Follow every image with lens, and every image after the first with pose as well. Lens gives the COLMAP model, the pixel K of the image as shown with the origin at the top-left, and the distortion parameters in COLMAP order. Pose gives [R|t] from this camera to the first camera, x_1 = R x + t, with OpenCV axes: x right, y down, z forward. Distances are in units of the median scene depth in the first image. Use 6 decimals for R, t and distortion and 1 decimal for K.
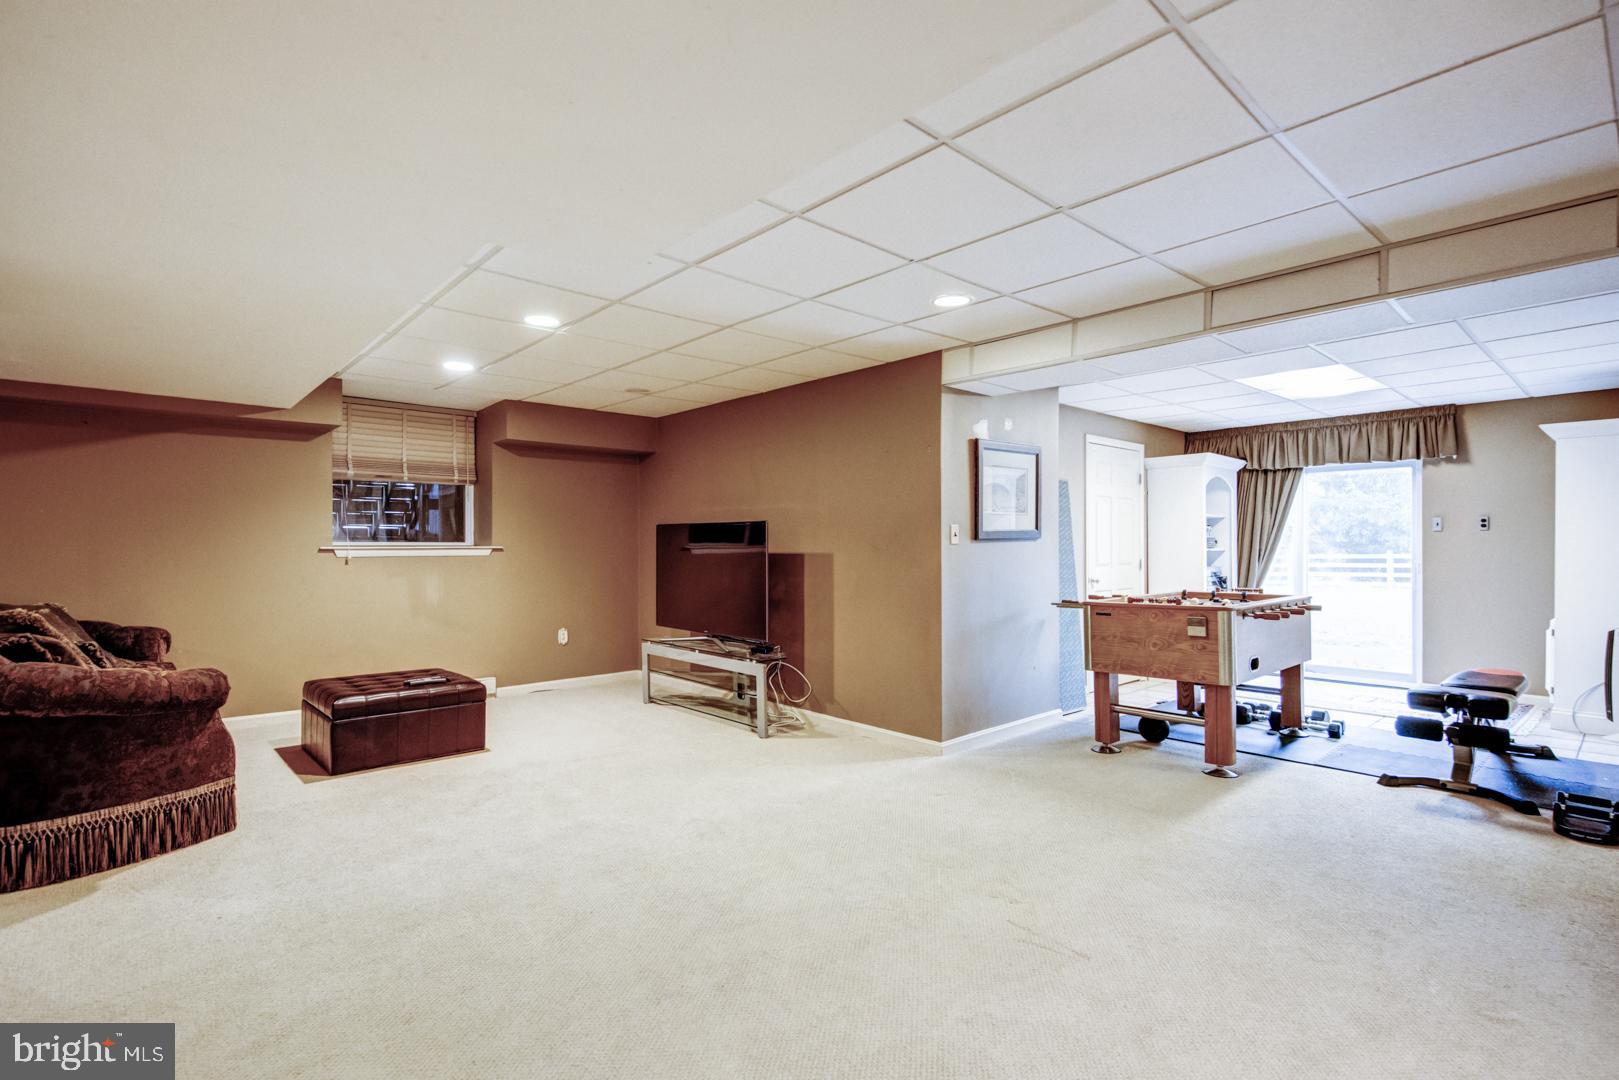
lens RADIAL K [[759.5, 0, 809.5], [0, 759.5, 540.0], [0, 0, 1]] dist [0.000002, -0.000097]
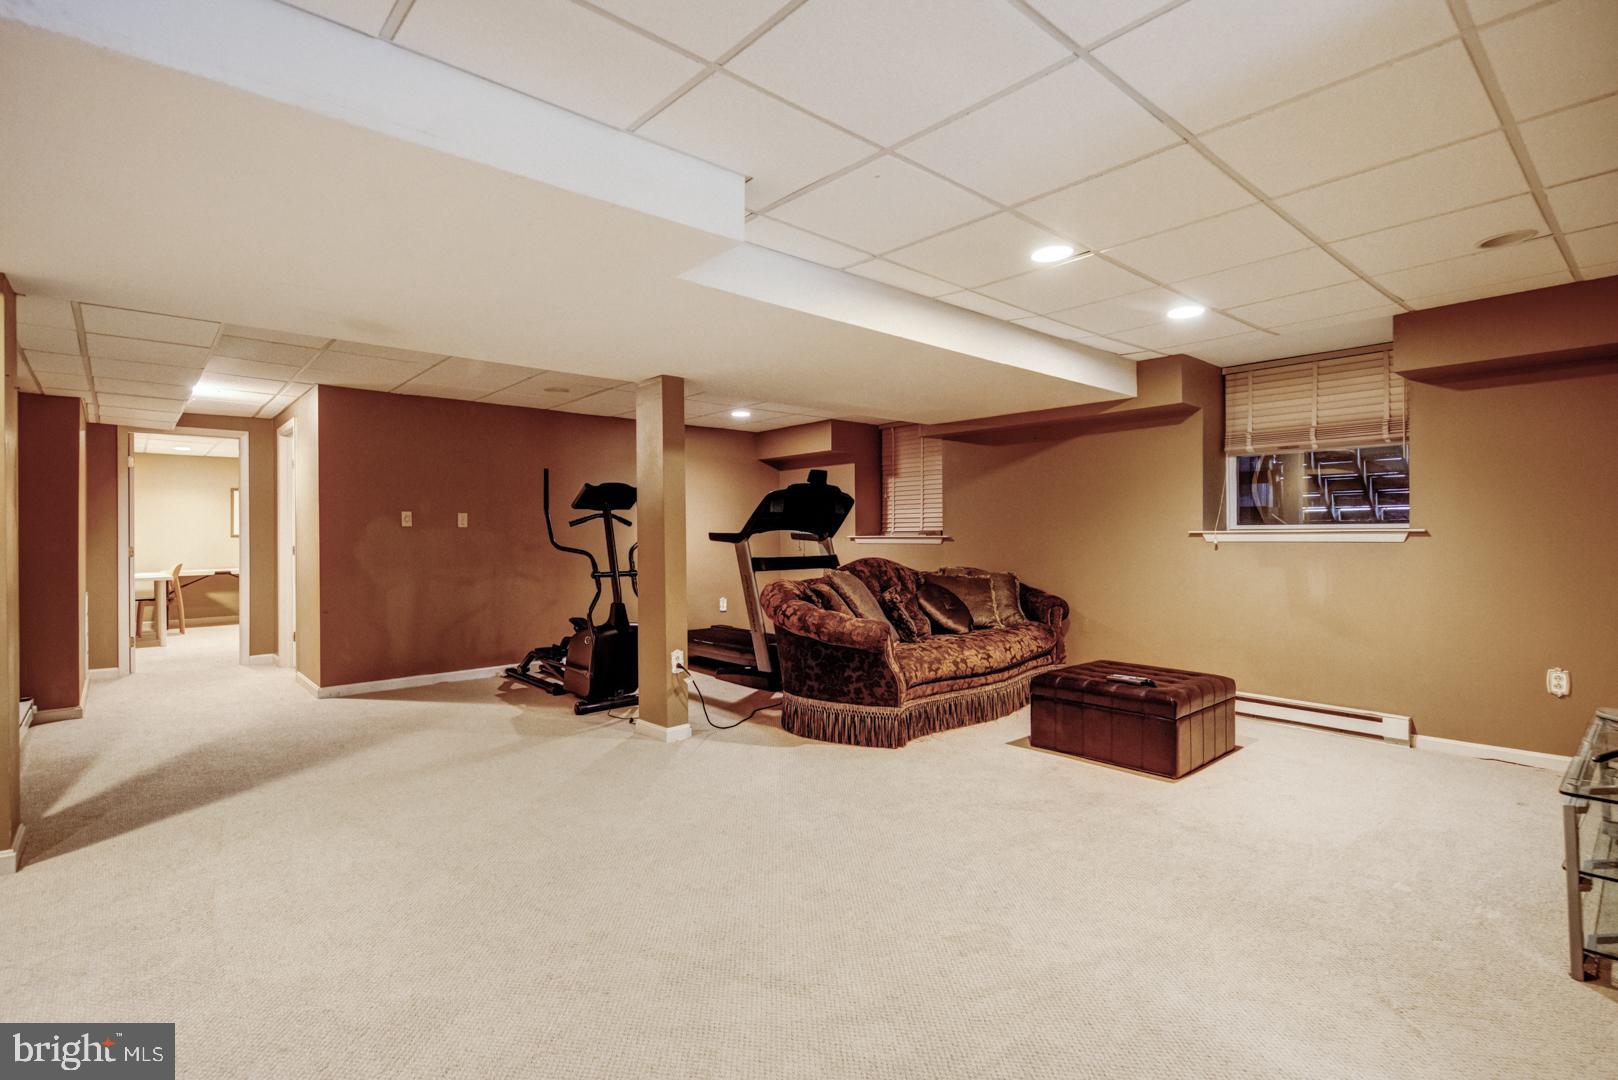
lens RADIAL K [[771.4, 0, 809.0], [0, 771.4, 540.0], [0, 0, 1]] dist [0.001571, 0.000194]
pose [[-0.011218, 0.007193, -0.999911, 0.432576], [0.011665, 0.999907, 0.007062, 0.010213], [0.999869, -0.011585, -0.011301, 0.671364]]
